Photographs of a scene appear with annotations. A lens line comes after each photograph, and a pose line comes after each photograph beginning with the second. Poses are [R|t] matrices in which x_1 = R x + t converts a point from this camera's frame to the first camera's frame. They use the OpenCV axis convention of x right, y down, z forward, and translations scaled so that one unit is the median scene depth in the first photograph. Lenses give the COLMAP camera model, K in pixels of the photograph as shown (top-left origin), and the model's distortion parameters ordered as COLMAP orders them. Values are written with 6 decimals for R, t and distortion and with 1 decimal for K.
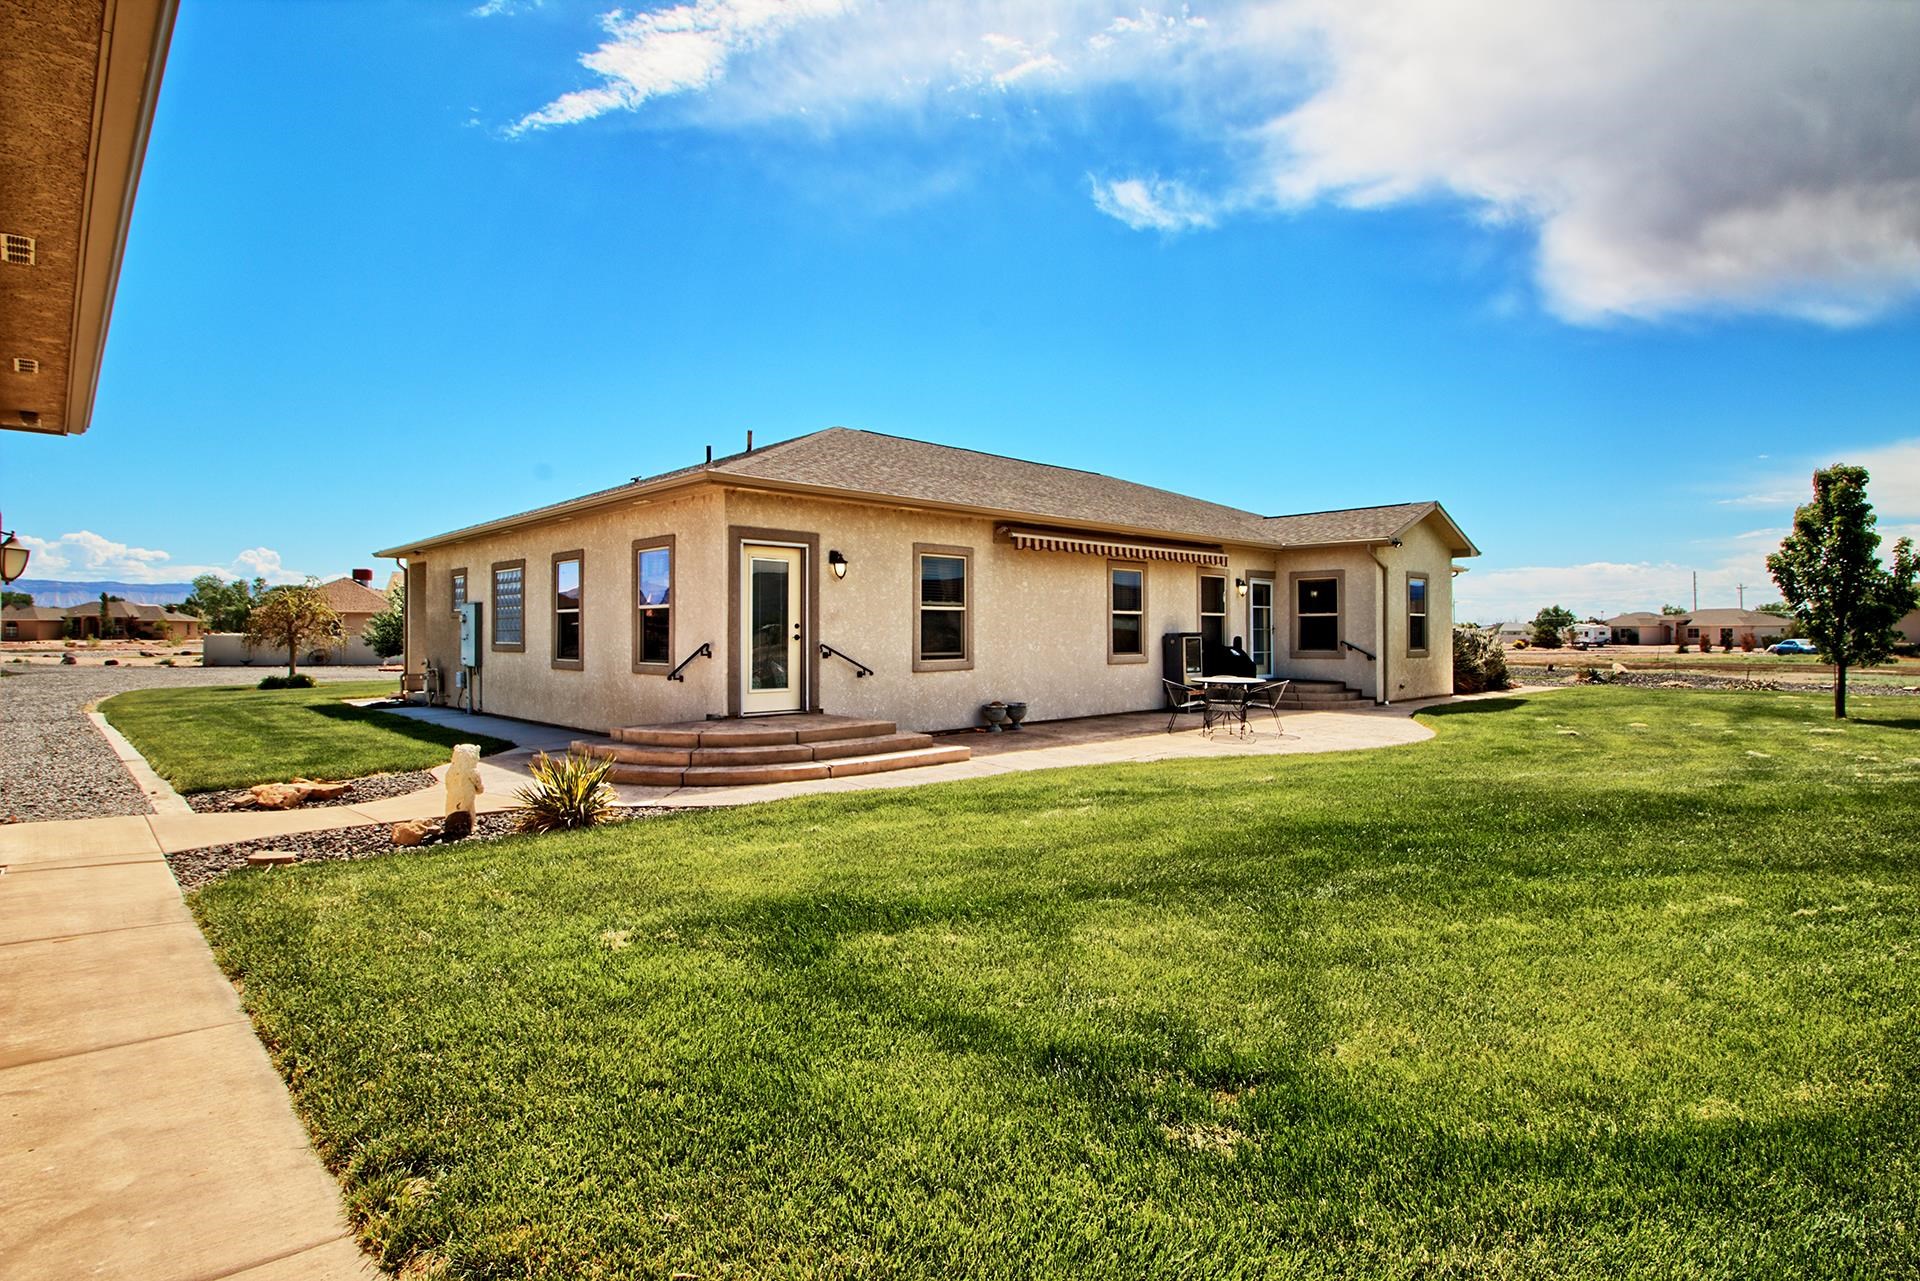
lens RADIAL K [[966.0, 0, 960.0], [0, 966.0, 638.5], [0, 0, 1]] dist [0.033975, 0.000362]
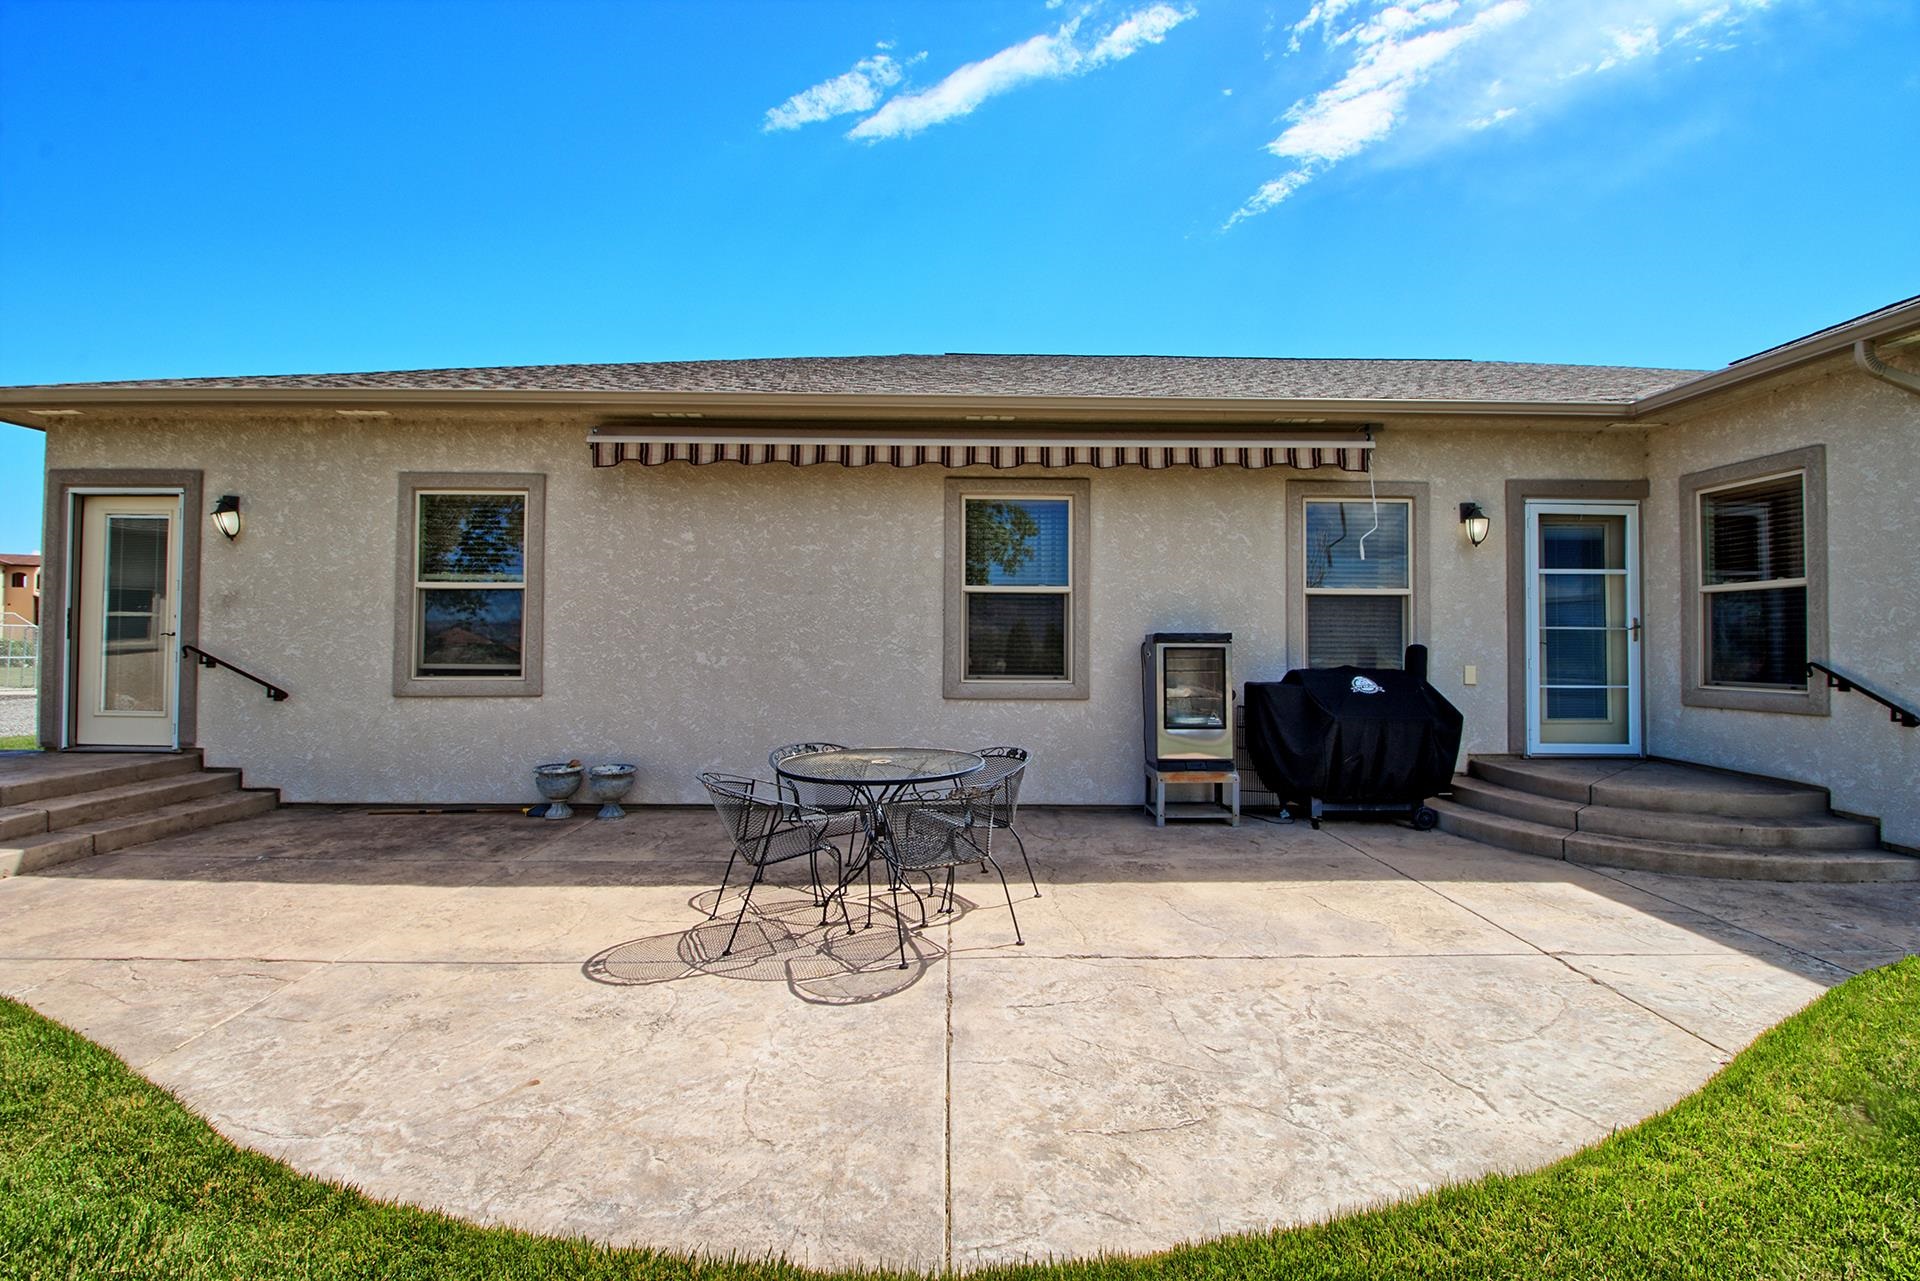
lens RADIAL K [[854.7, 0, 954.8], [0, 854.7, 623.3], [0, 0, 1]] dist [-0.027546, -0.000308]
pose [[0.728504, -0.009431, -0.684976, 0.465856], [-0.011765, 0.999586, -0.026275, 0.000376], [0.684940, 0.027200, 0.728092, 0.747980]]
